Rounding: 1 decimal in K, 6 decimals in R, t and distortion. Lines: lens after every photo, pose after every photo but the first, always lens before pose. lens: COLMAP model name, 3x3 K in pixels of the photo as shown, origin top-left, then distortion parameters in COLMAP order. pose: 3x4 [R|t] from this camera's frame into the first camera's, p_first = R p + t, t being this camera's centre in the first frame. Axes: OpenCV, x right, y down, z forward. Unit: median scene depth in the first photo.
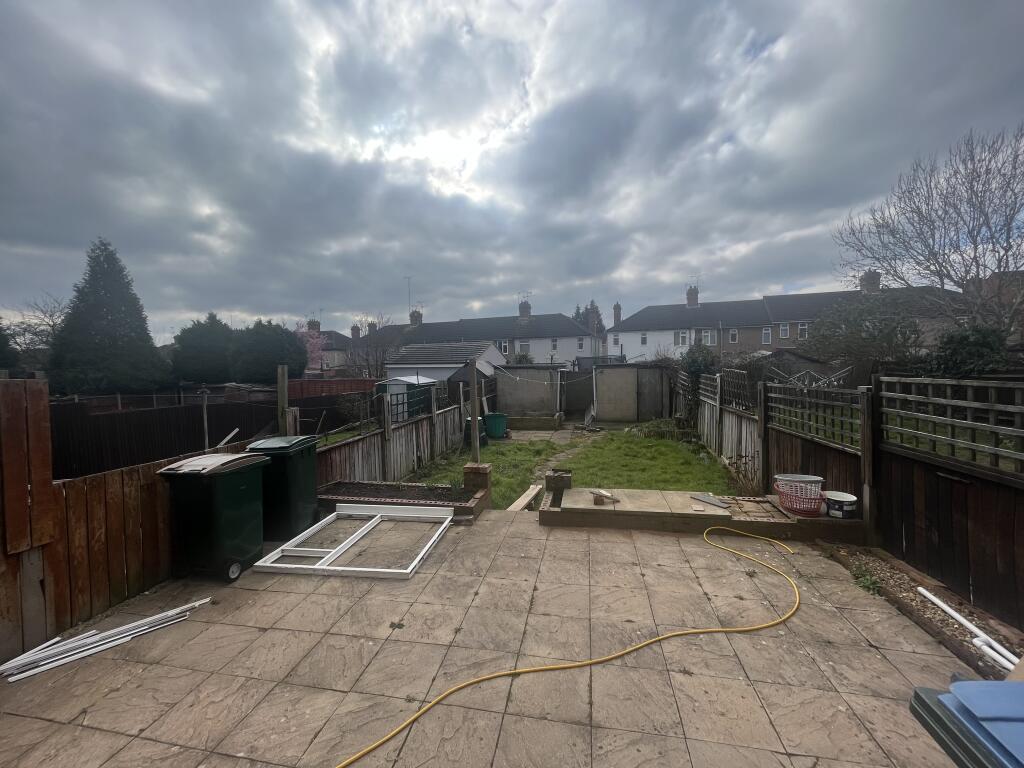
lens RADIAL K [[411.5, 0, 509.0], [0, 411.5, 380.8], [0, 0, 1]] dist [0.000221, 0.000003]
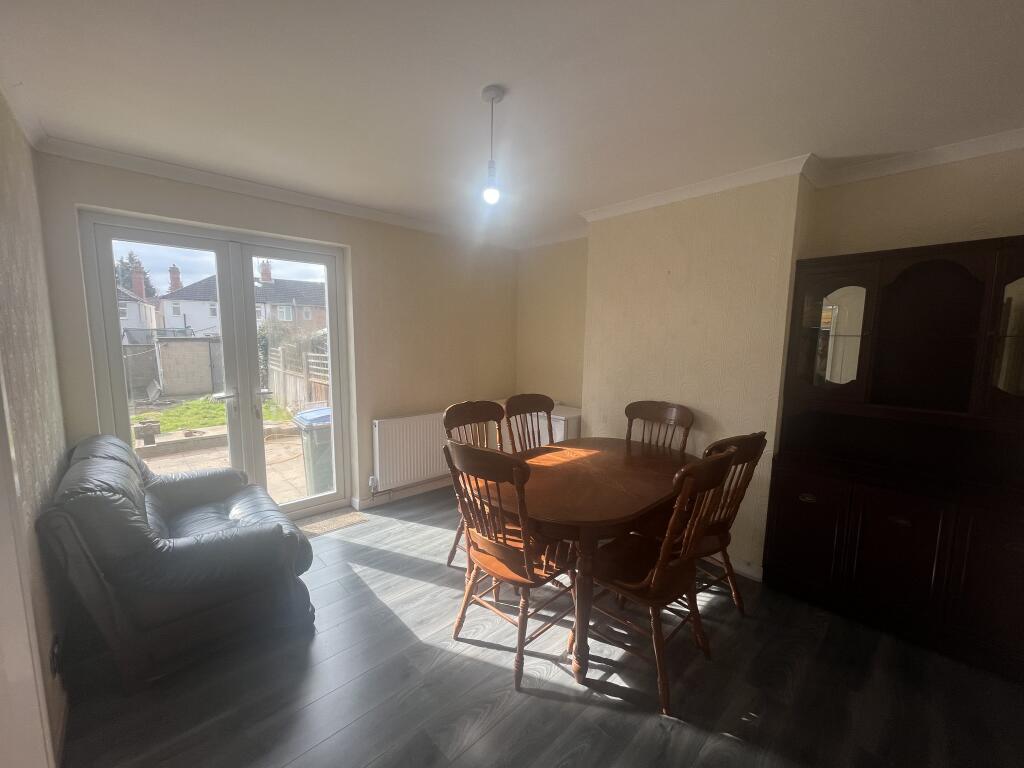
lens RADIAL K [[411.5, 0, 506.9], [0, 411.5, 389.0], [0, 0, 1]] dist [0.000221, 0.000003]
pose [[0.597572, -0.079606, 0.797854, -0.088466], [0.013826, 0.995934, 0.089014, 0.005735], [-0.801696, -0.042161, 0.596243, -0.263222]]
